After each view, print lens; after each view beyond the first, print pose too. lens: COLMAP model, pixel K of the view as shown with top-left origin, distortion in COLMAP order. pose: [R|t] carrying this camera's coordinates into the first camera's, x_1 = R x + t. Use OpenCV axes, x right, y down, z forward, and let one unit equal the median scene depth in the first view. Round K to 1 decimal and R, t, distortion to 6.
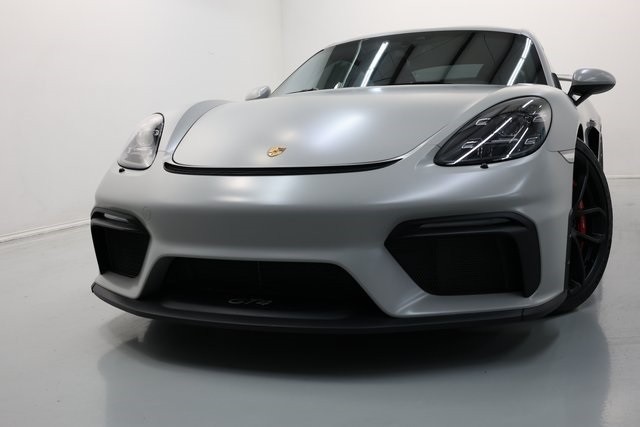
lens RADIAL K [[765.4, 0, 318.8], [0, 765.4, 217.0], [0, 0, 1]] dist [-0.229946, 0.000000]
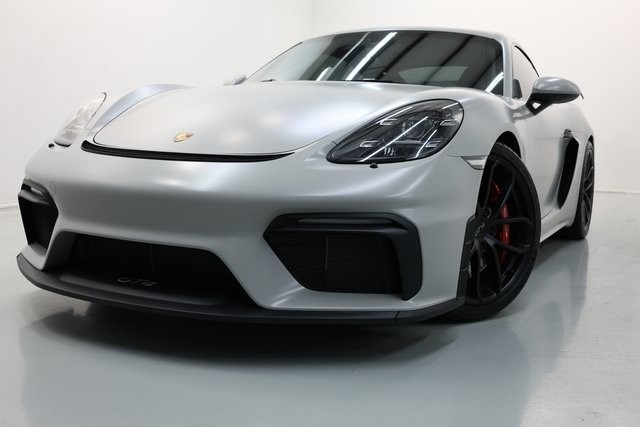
lens RADIAL K [[765.4, 0, 321.9], [0, 765.4, 216.5], [0, 0, 1]] dist [-0.229946, 0.000000]
pose [[0.996858, 0.076137, -0.021851, 0.152147], [-0.075911, 0.997054, 0.010999, -0.005471], [0.022624, -0.009305, 0.999701, -0.007327]]
